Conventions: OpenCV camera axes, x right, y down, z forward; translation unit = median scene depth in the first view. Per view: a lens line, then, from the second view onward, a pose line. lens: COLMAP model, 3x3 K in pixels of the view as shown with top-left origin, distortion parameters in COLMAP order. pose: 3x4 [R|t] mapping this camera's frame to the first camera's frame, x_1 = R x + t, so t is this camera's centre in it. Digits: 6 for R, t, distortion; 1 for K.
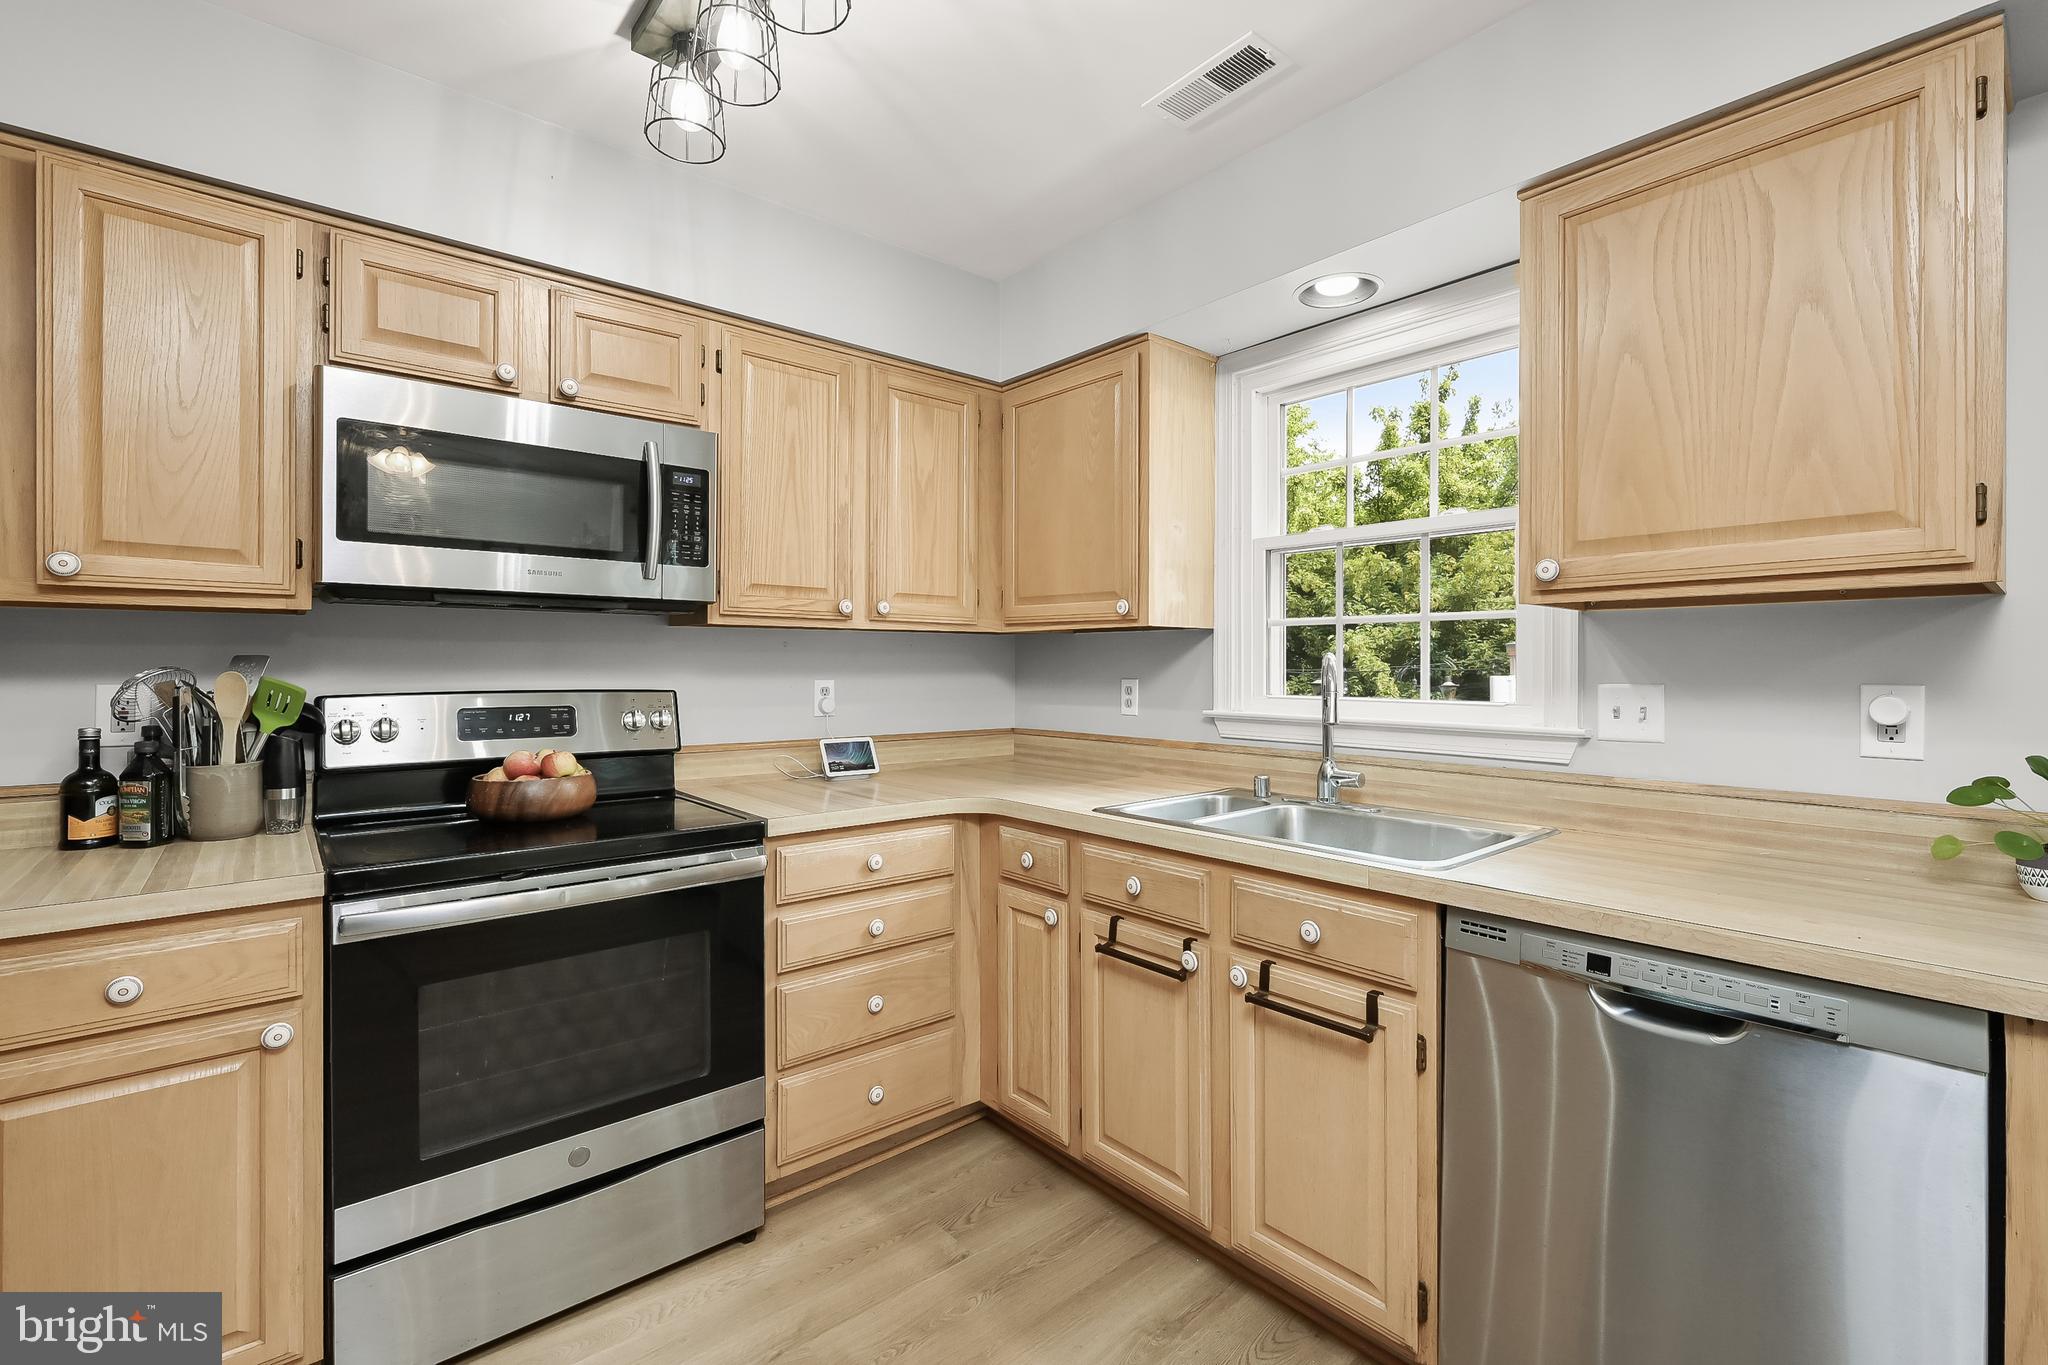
lens RADIAL K [[962.7, 0, 1073.3], [0, 962.7, 674.2], [0, 0, 1]] dist [0.020644, -0.000869]
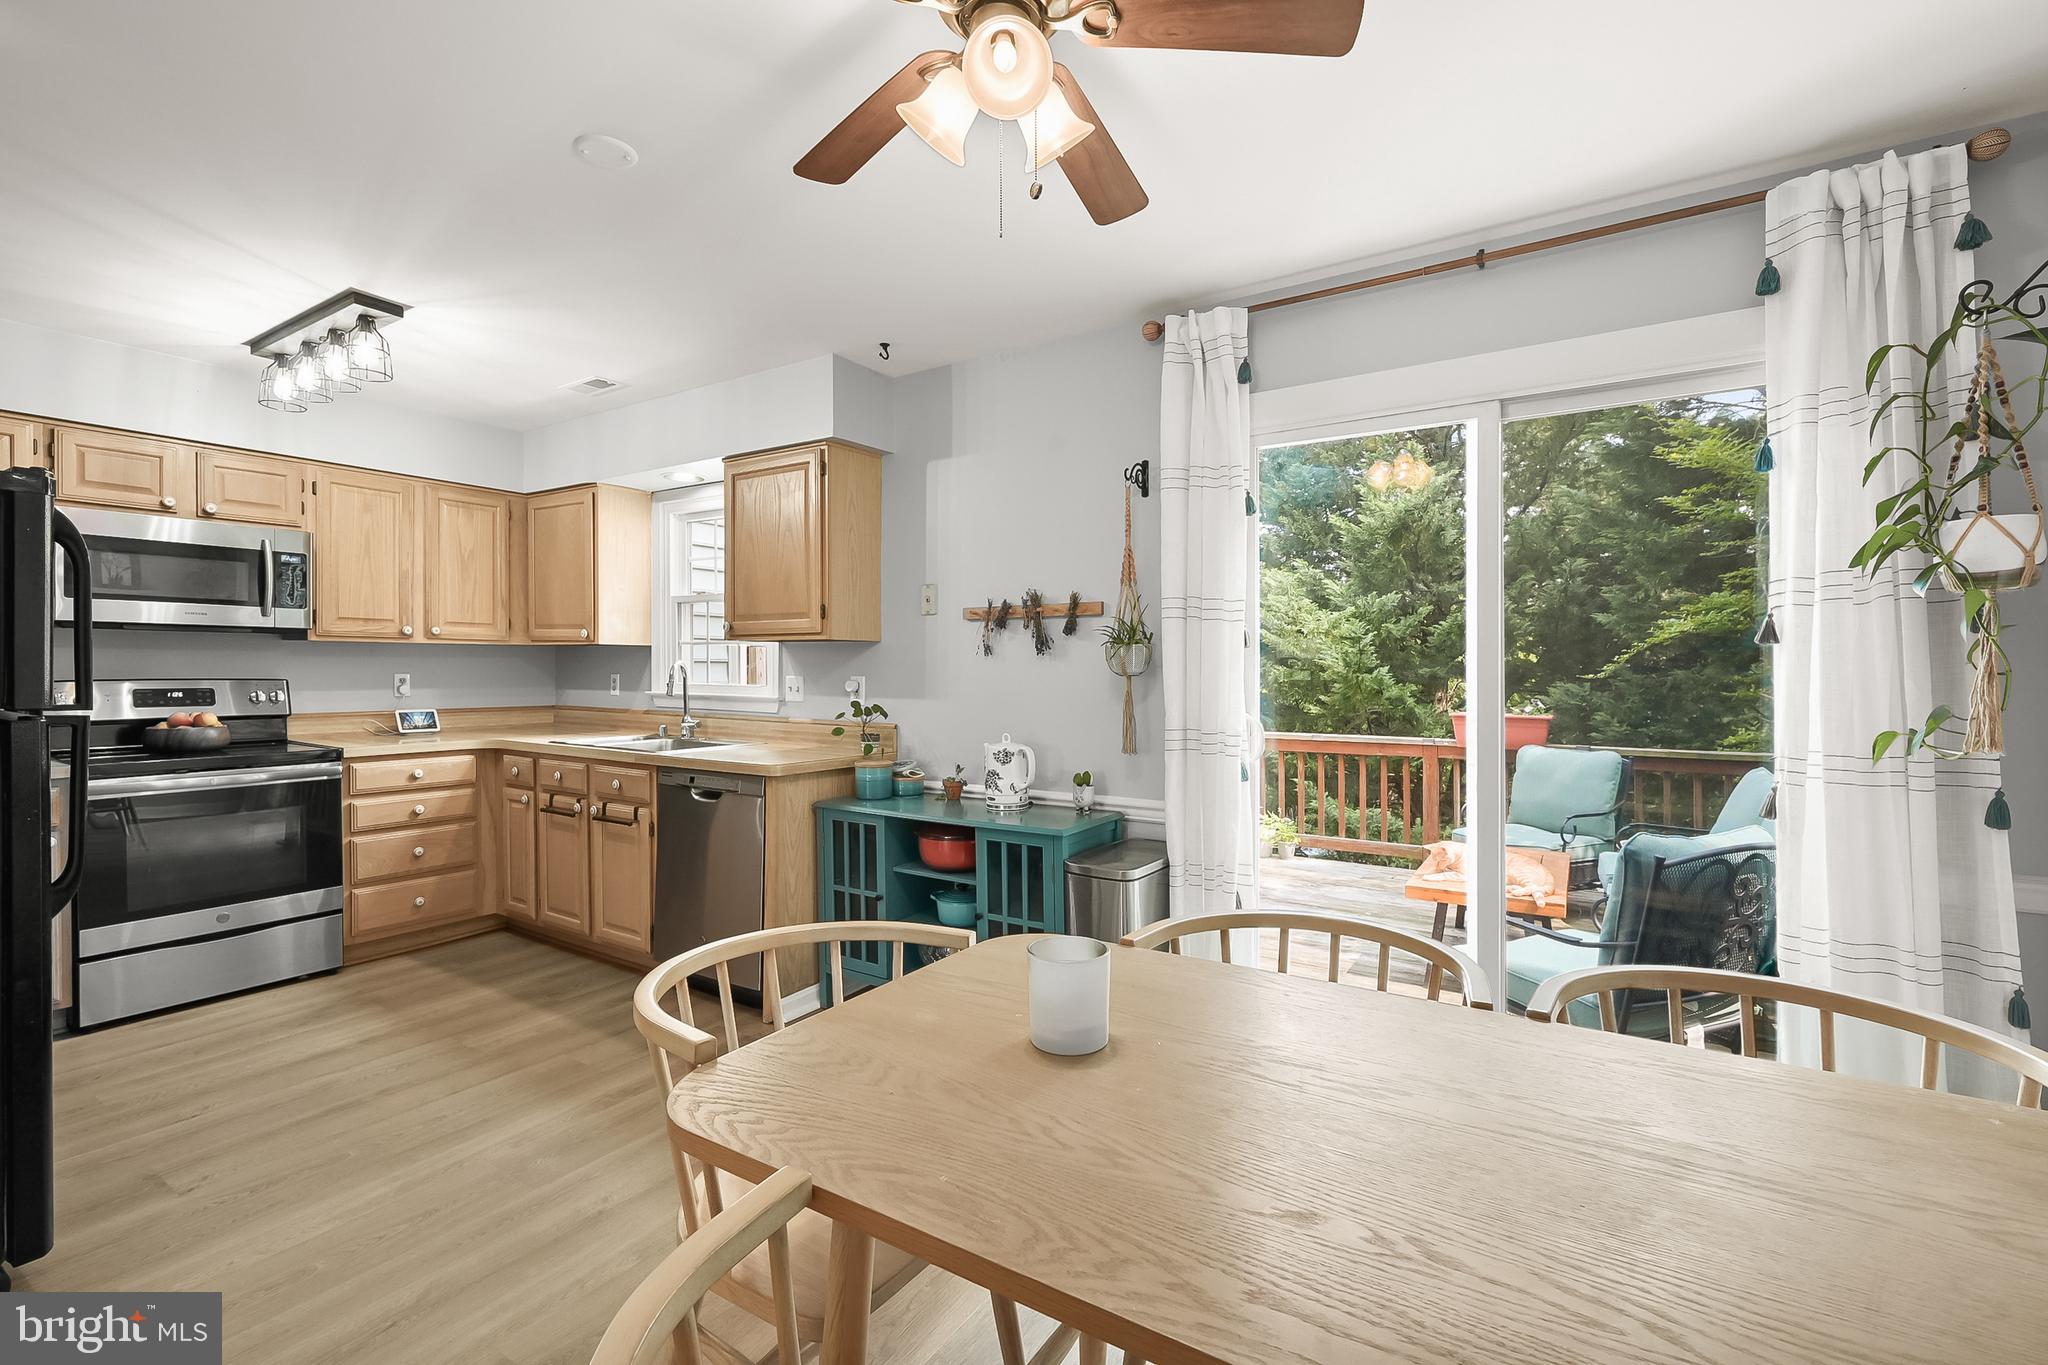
lens RADIAL K [[878.7, 0, 1039.9], [0, 878.7, 681.5], [0, 0, 1]] dist [-0.000302, 0.000497]
pose [[0.958324, -0.000196, 0.285684, 0.471901], [-0.003113, 0.999933, 0.011131, -0.000737], [-0.285667, -0.011556, 0.958259, -0.971856]]
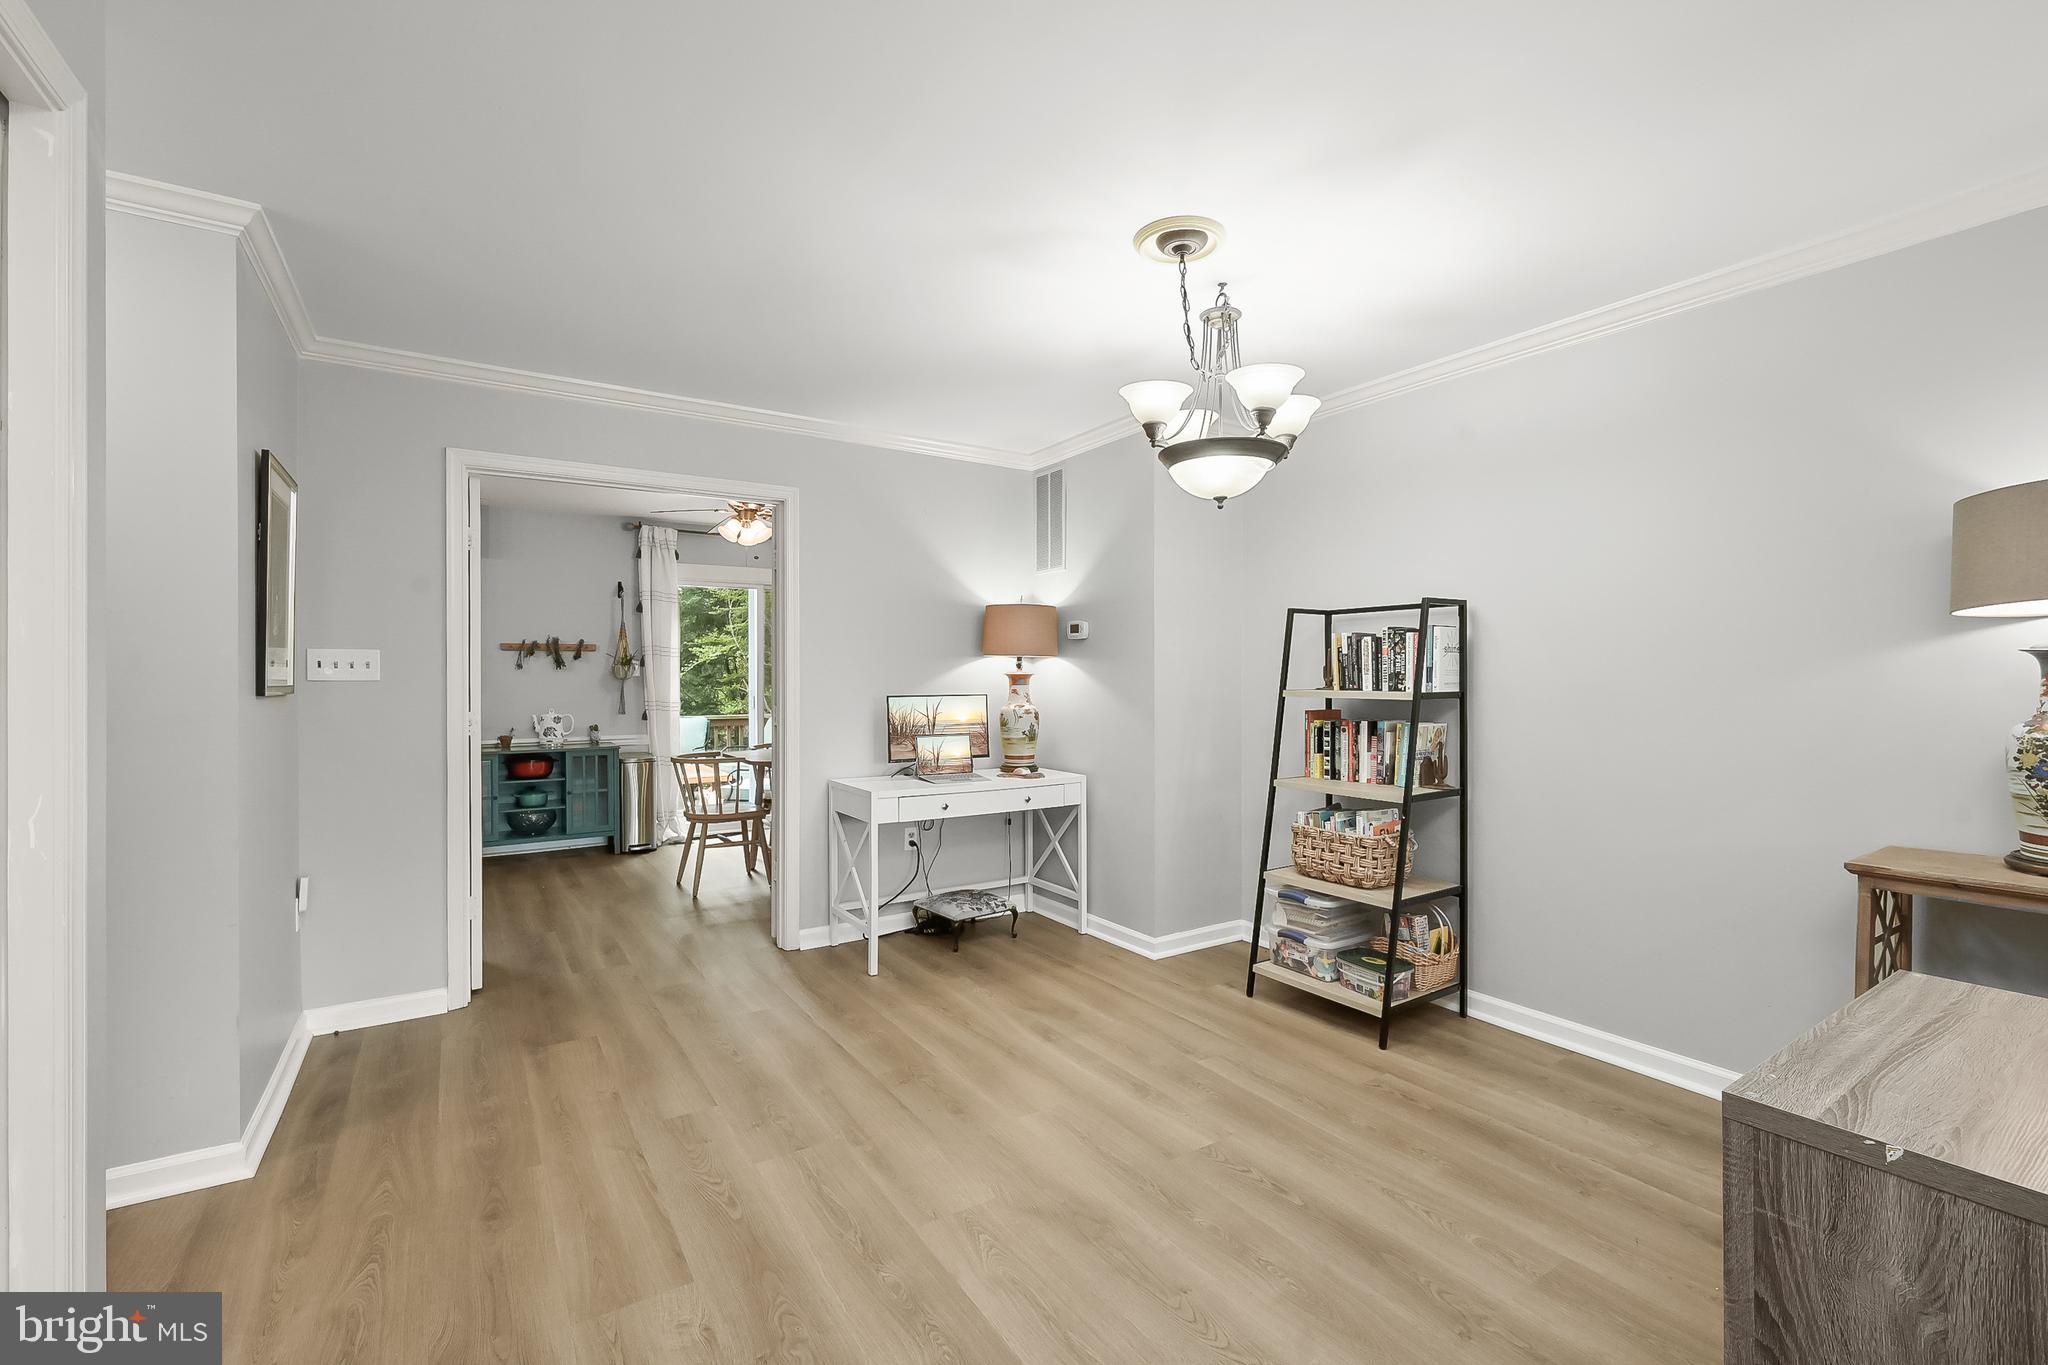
lens RADIAL K [[878.7, 0, 1039.0], [0, 878.7, 680.0], [0, 0, 1]] dist [-0.000302, 0.000497]
pose [[0.153359, -0.005922, 0.988153, -1.695776], [0.000572, 0.999982, 0.005904, -0.008806], [-0.988170, -0.000340, 0.153360, -1.576057]]
